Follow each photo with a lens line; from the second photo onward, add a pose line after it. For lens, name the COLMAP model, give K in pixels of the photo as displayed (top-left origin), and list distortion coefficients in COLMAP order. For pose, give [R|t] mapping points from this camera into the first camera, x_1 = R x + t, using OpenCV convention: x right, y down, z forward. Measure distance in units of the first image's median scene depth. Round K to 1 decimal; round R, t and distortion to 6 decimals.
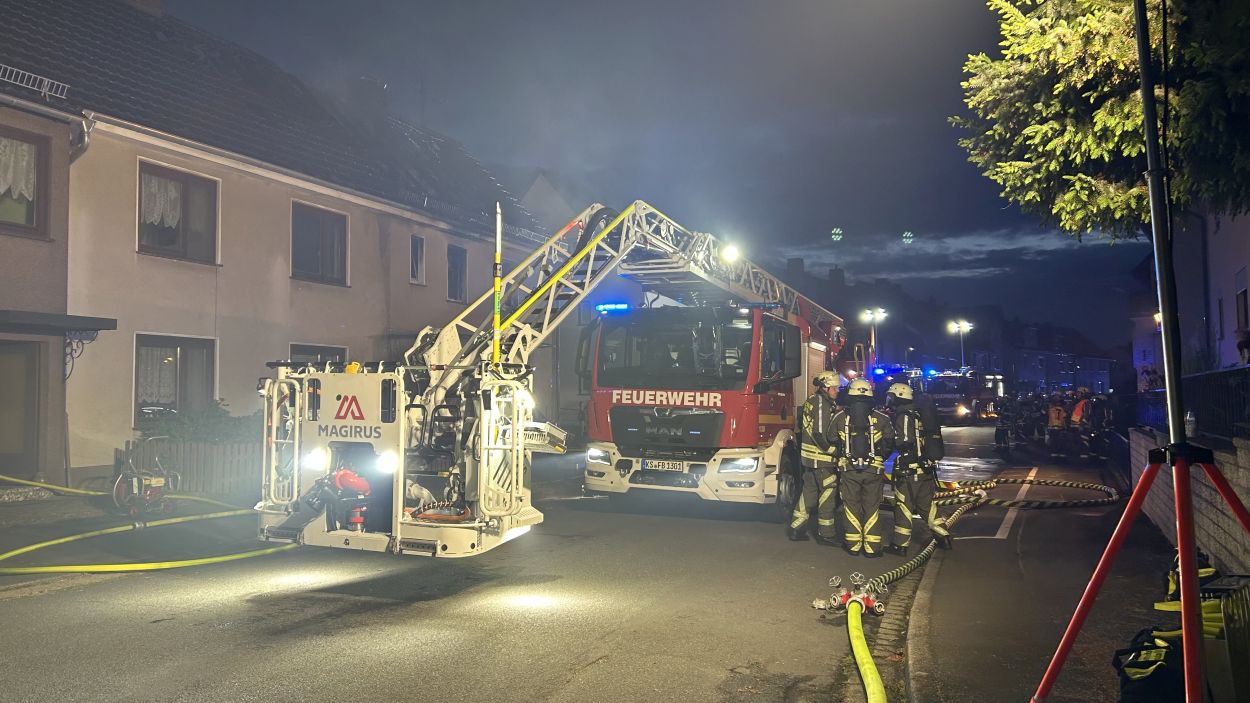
lens RADIAL K [[936.3, 0, 610.0], [0, 936.3, 350.9], [0, 0, 1]] dist [0.090012, -0.097303]
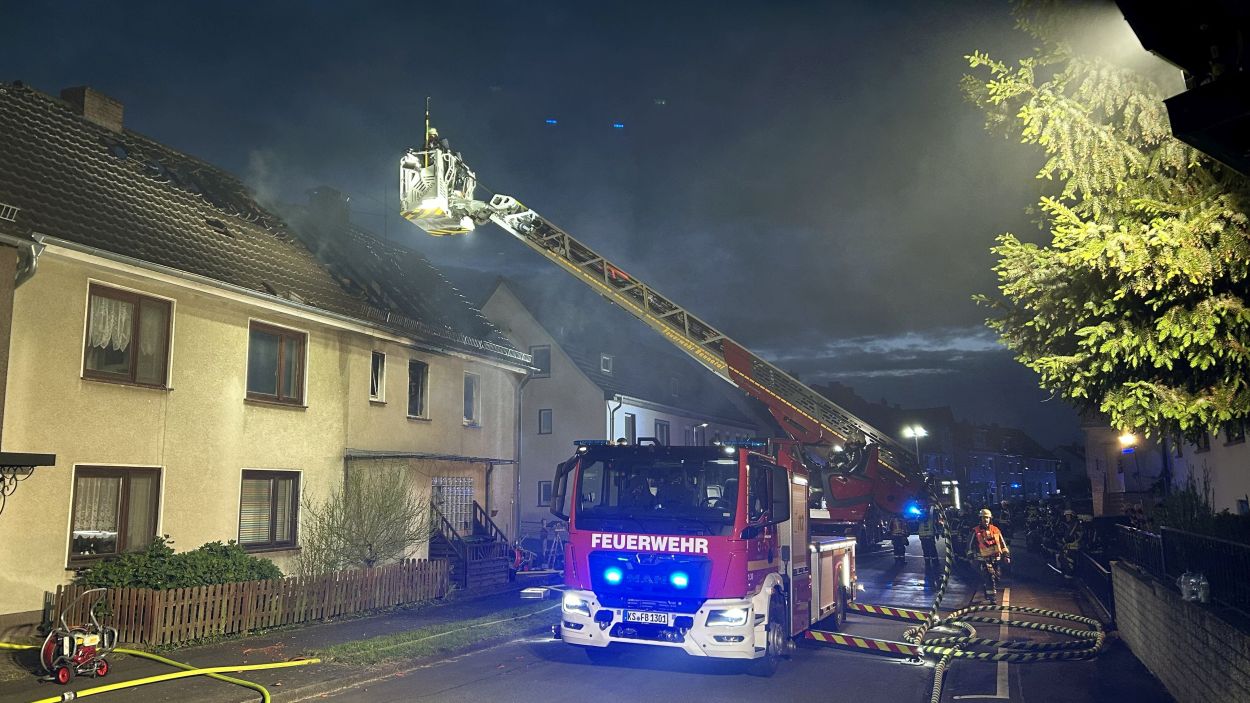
lens RADIAL K [[936.5, 0, 615.9], [0, 936.5, 353.5], [0, 0, 1]] dist [0.087566, -0.096047]
pose [[0.998473, 0.004880, 0.055034, -0.026632], [0.000623, 0.995034, -0.099534, -0.045698], [-0.055246, 0.099416, 0.993511, 0.038541]]
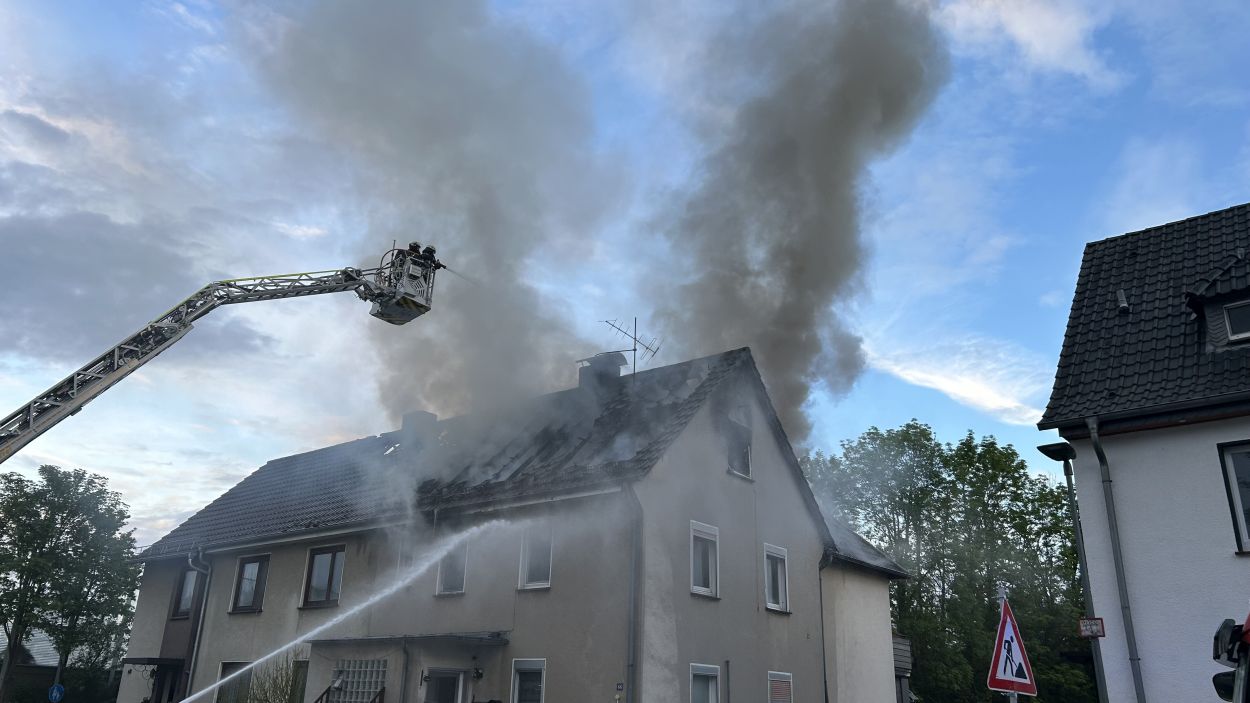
lens RADIAL K [[934.4, 0, 618.5], [0, 934.4, 329.4], [0, 0, 1]] dist [0.062140, -0.069972]
pose [[-0.252144, -0.365636, -0.895954, 1.455185], [0.022404, 0.923415, -0.383148, 0.131013], [0.967430, -0.116681, -0.224642, 2.919900]]
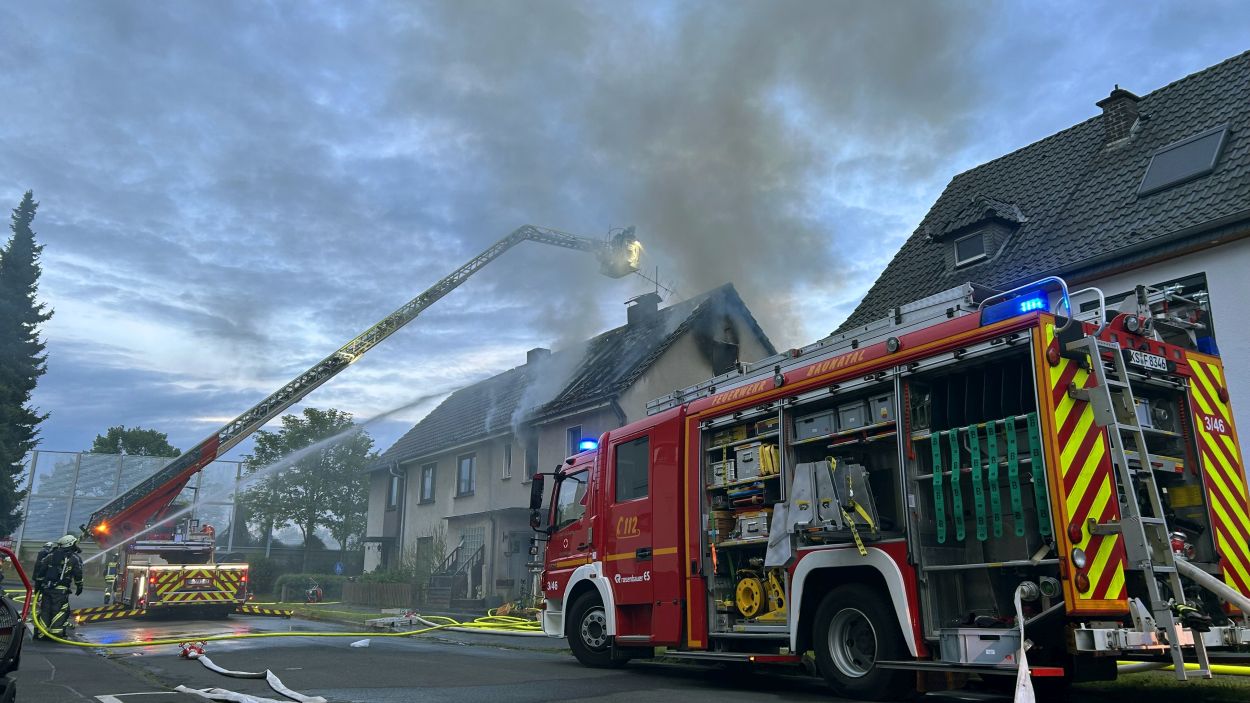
lens RADIAL K [[936.4, 0, 623.8], [0, 936.4, 352.5], [0, 0, 1]] dist [0.077036, -0.080730]
pose [[-0.521762, -0.206050, -0.827833, 1.810083], [0.042468, 0.962916, -0.266440, 0.260132], [0.852033, -0.174175, -0.493662, 3.721369]]
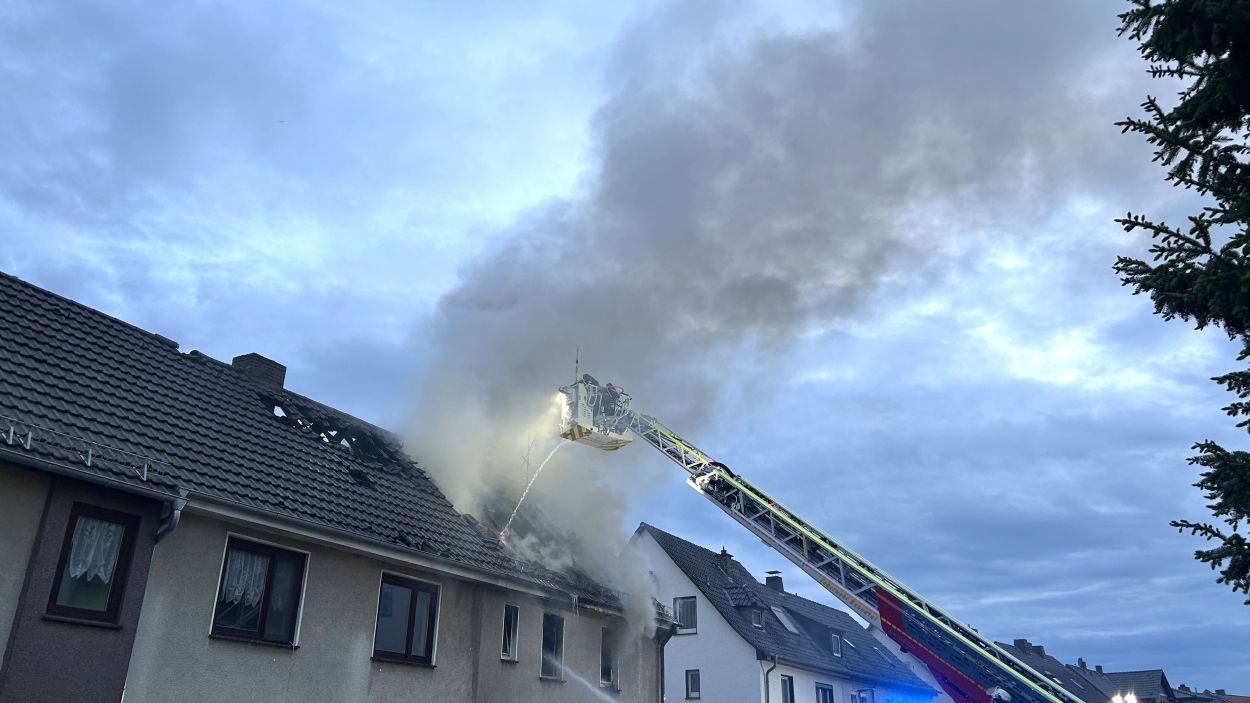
lens RADIAL K [[939.0, 0, 624.5], [0, 939.0, 353.9], [0, 0, 1]] dist [0.070283, -0.083733]
pose [[0.995154, -0.027211, -0.094484, 0.001864], [-0.008038, 0.935209, -0.354005, -0.048032], [0.097995, 0.353049, 0.930459, 0.105424]]
